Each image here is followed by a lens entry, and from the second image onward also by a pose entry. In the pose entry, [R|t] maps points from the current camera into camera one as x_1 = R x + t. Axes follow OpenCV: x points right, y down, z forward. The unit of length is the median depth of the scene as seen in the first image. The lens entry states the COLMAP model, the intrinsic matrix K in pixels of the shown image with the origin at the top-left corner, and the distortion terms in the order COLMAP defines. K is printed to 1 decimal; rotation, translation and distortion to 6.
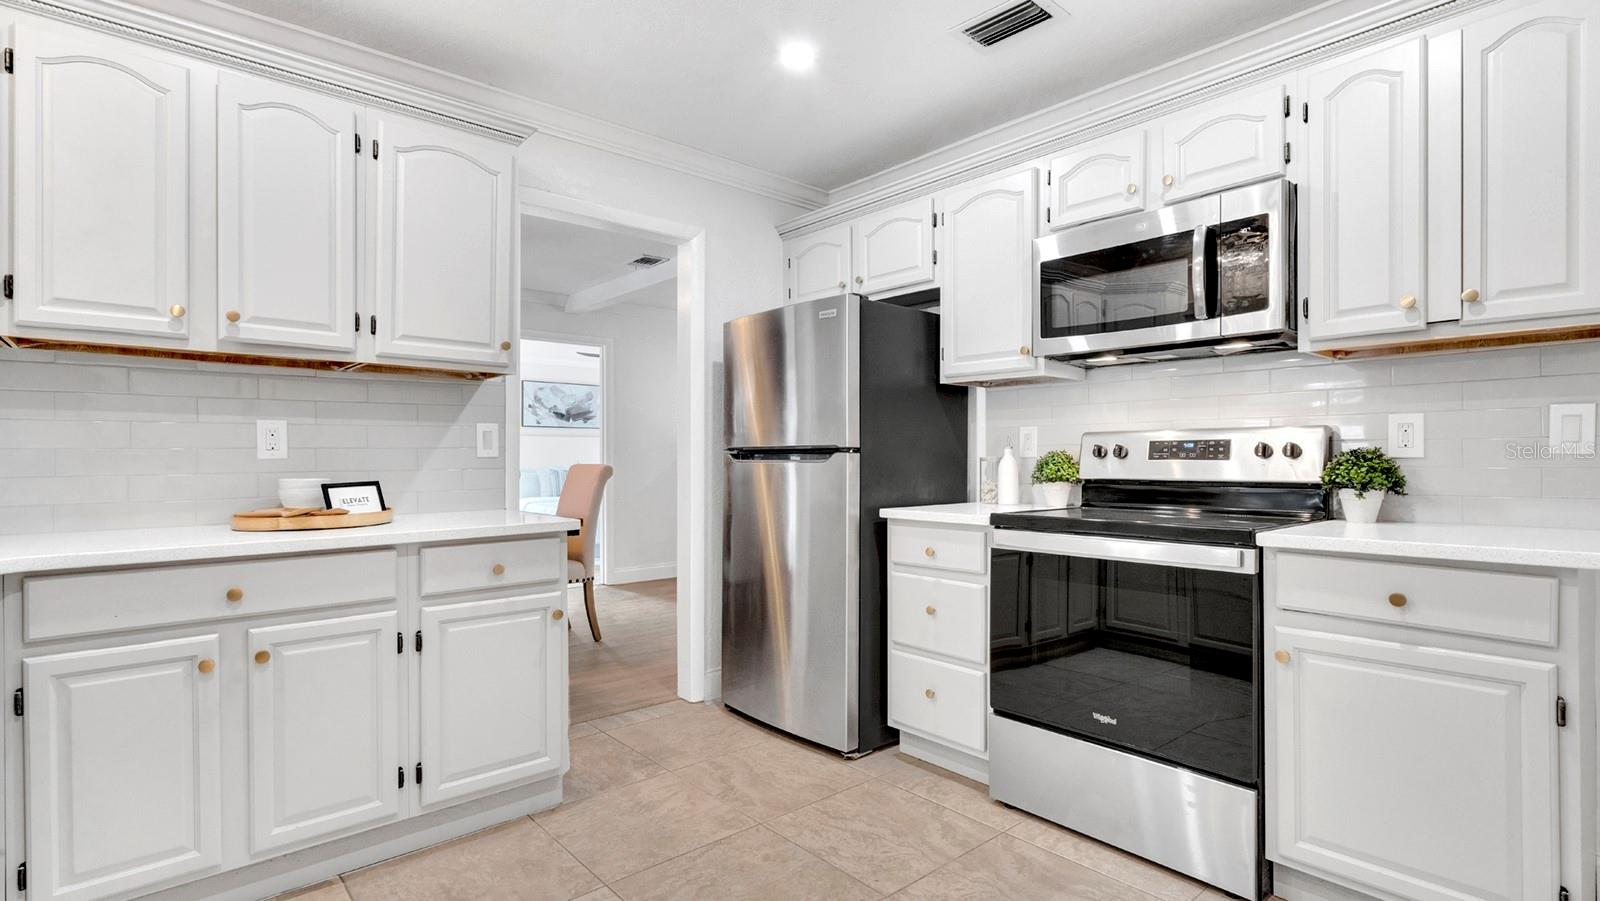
lens RADIAL K [[743.6, 0, 792.0], [0, 743.6, 456.1], [0, 0, 1]] dist [-0.003678, 0.002523]
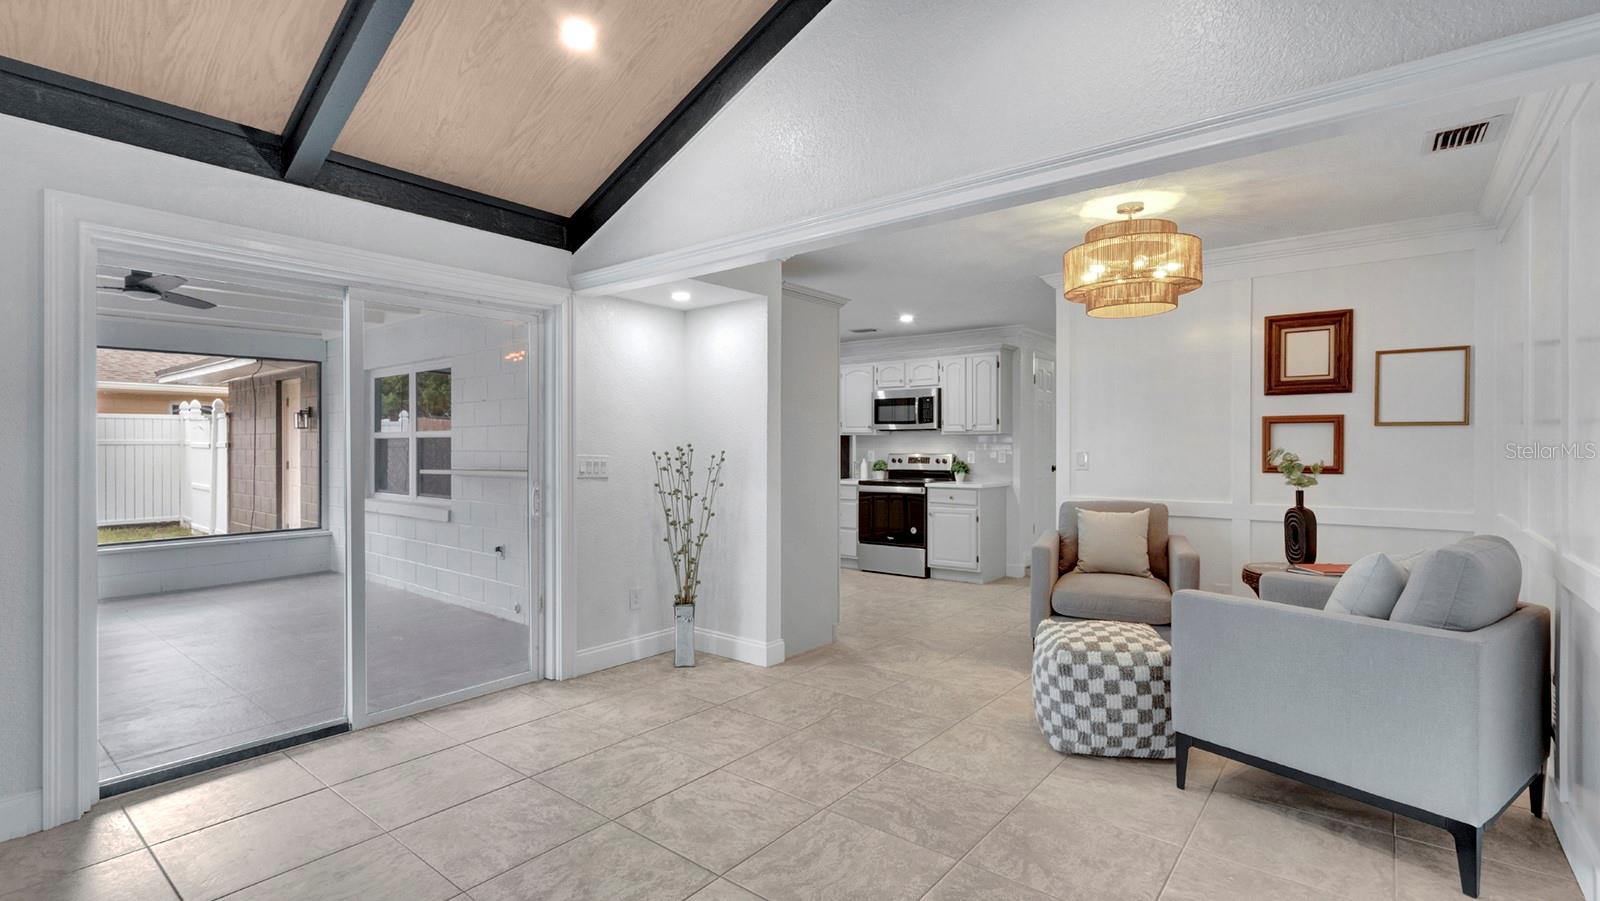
lens RADIAL K [[743.6, 0, 778.4], [0, 743.6, 445.2], [0, 0, 1]] dist [-0.003678, 0.002523]
pose [[0.985880, 0.001011, 0.167449, -0.623305], [-0.000850, 0.999999, -0.001030, -0.072992], [-0.167450, 0.000873, 0.985880, -2.142466]]
